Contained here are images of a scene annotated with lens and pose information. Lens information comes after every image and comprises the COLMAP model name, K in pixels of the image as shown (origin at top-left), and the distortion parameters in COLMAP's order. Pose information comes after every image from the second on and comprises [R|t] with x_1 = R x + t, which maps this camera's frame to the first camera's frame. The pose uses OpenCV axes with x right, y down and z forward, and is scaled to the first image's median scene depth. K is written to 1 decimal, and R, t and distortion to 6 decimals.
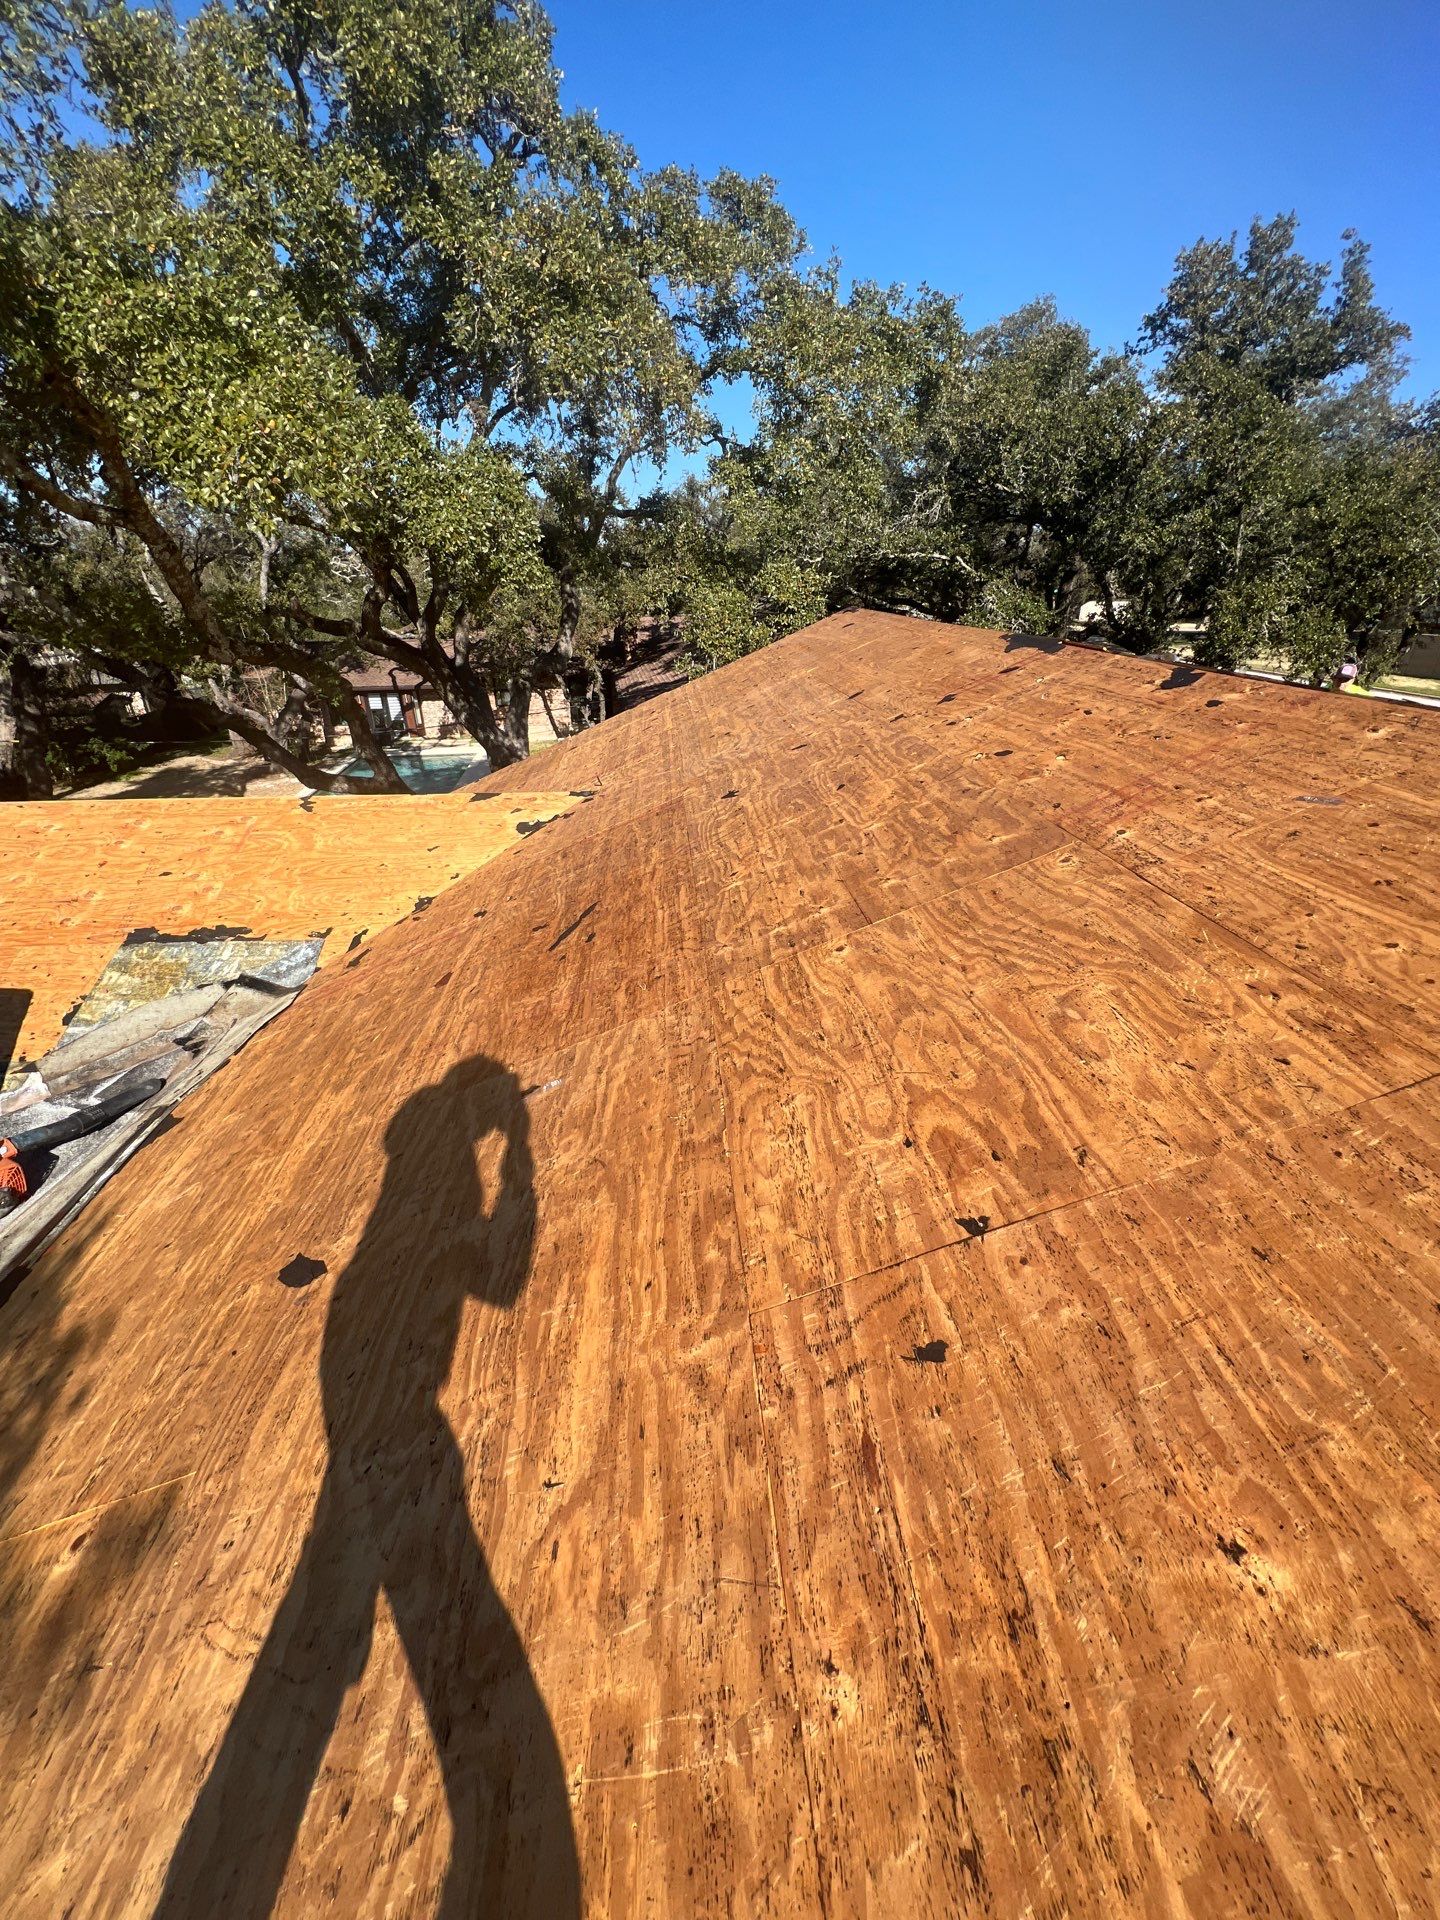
lens RADIAL K [[767.1, 0, 720.0], [0, 767.1, 960.0], [0, 0, 1]] dist [-0.001116, 0.000182]
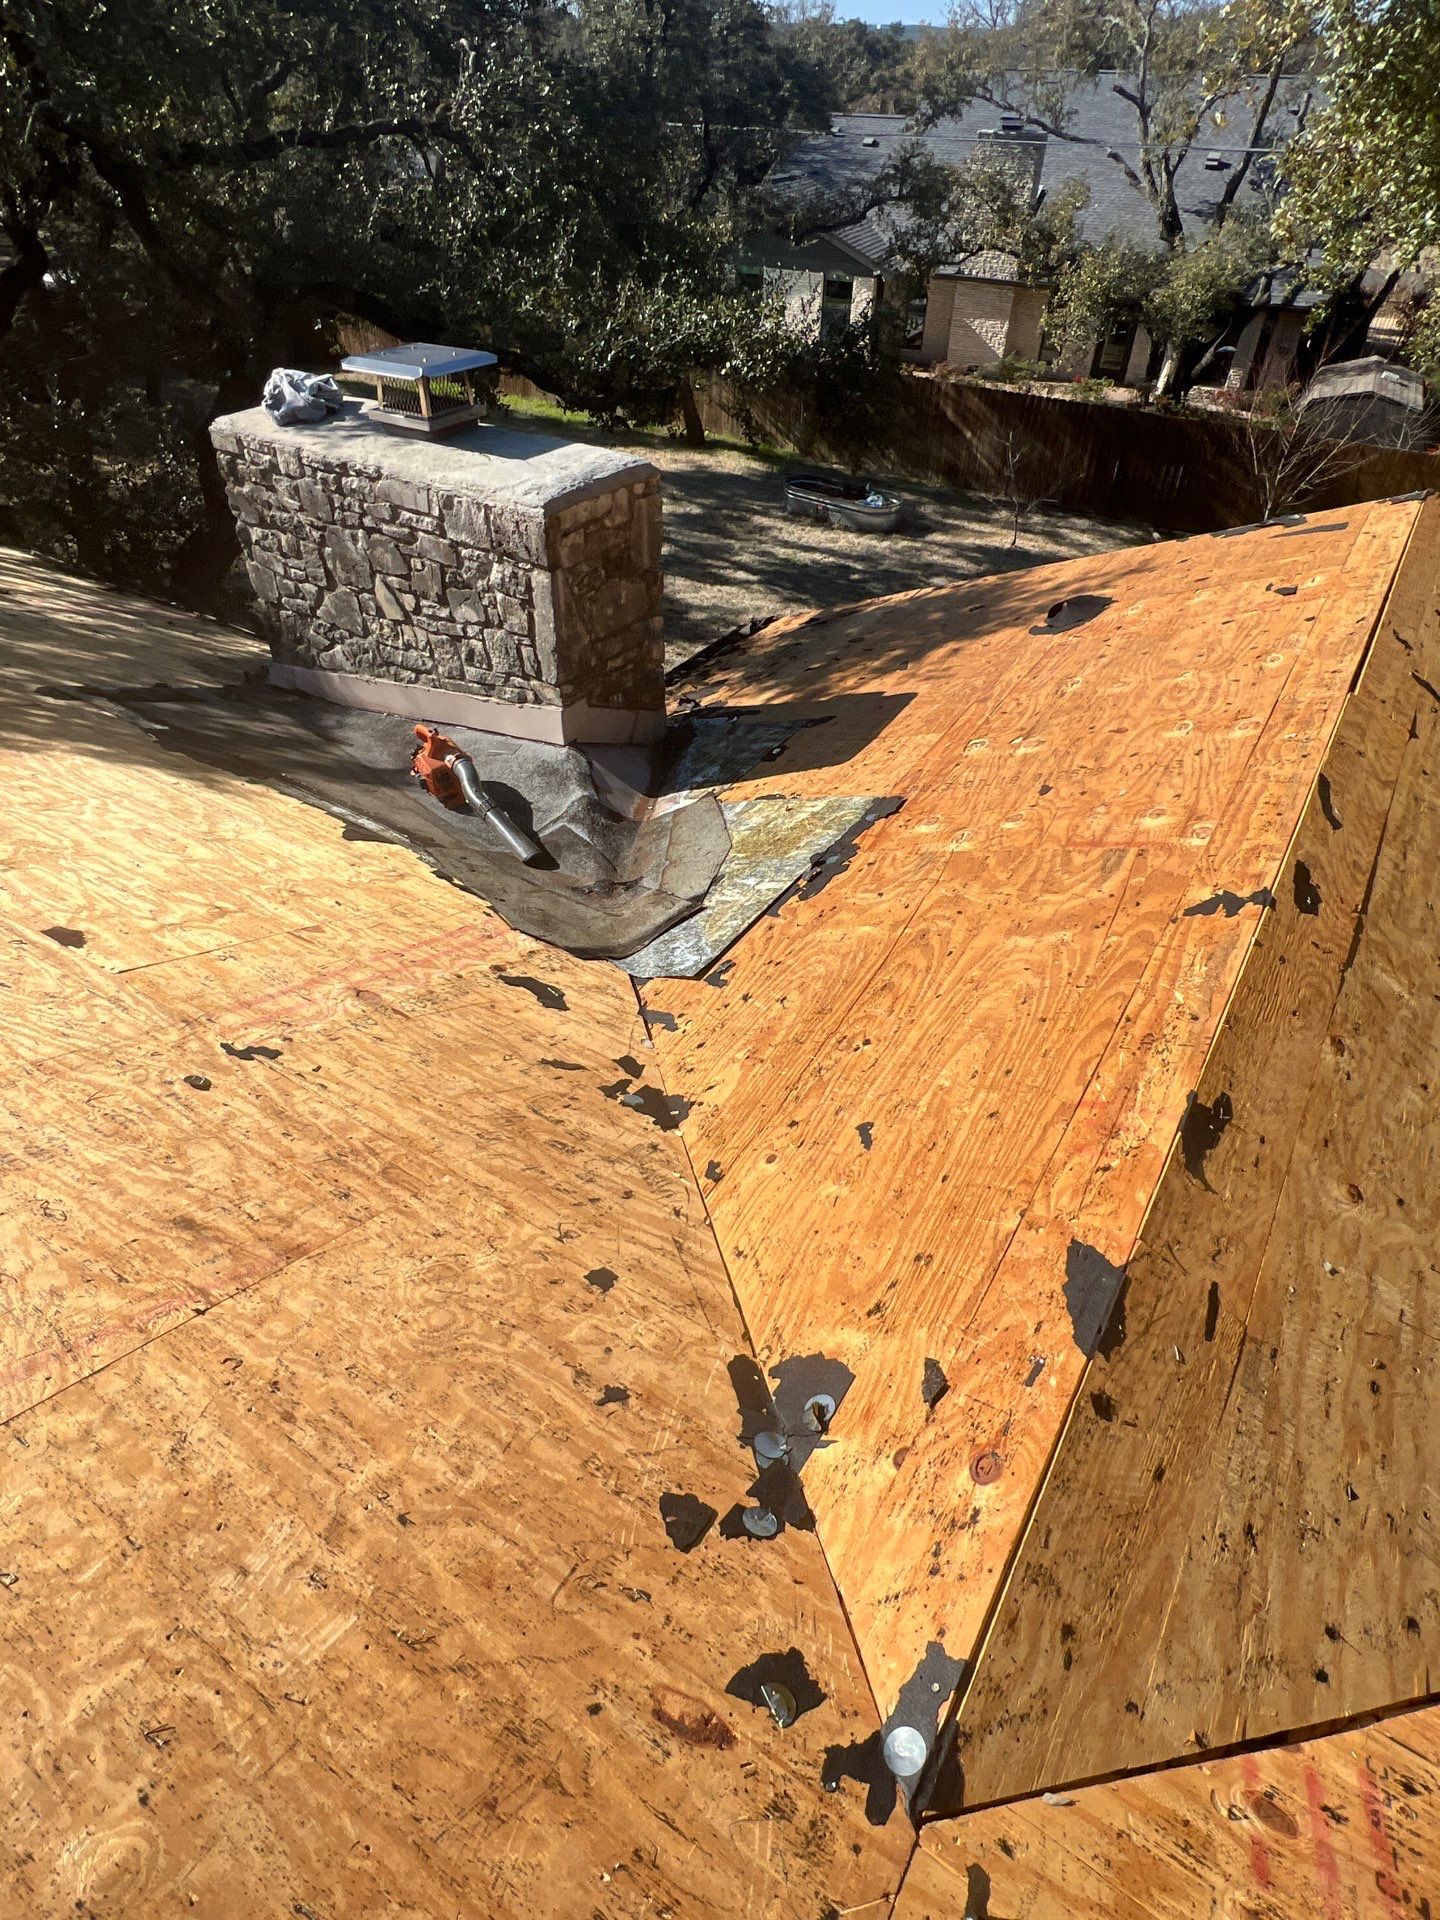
lens RADIAL K [[1044.2, 0, 720.0], [0, 1044.2, 960.0], [0, 0, 1]] dist [-0.000802, -0.000730]
pose [[-0.598075, 0.526177, -0.604519, -0.147669], [-0.368183, 0.489594, 0.790404, -0.619076], [0.711862, 0.695295, -0.099085, 1.184309]]
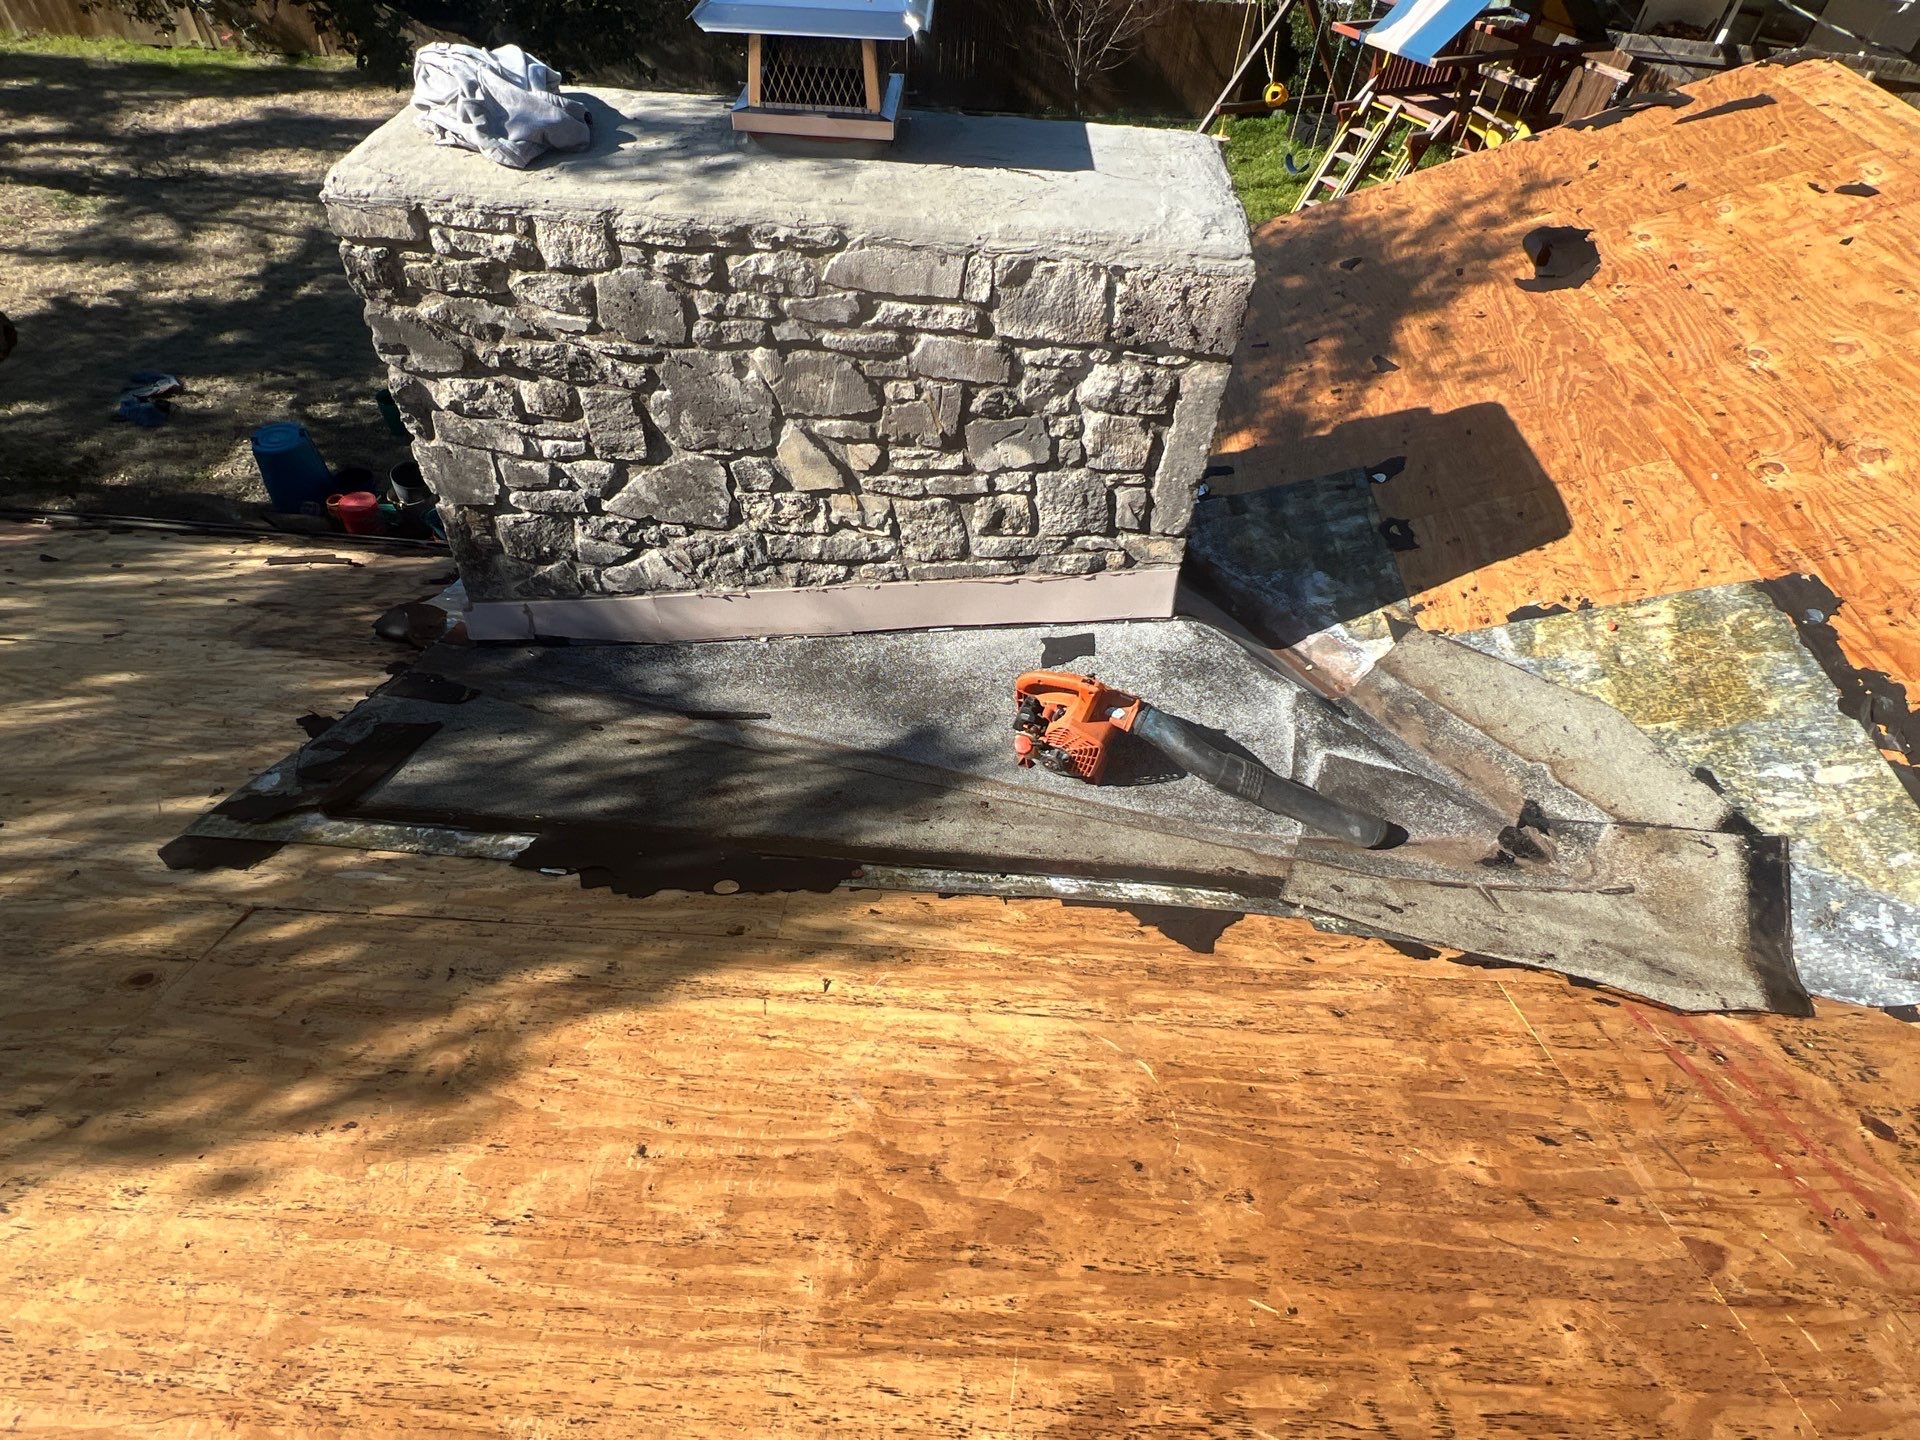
lens RADIAL K [[1044.2, 0, 960.0], [0, 1044.2, 720.0], [0, 0, 1]] dist [-0.000802, -0.000730]
pose [[-0.110446, 0.730296, -0.674143, -0.291775], [-0.493581, 0.548434, 0.674980, -0.169751], [0.862658, 0.407293, 0.299888, 0.500824]]
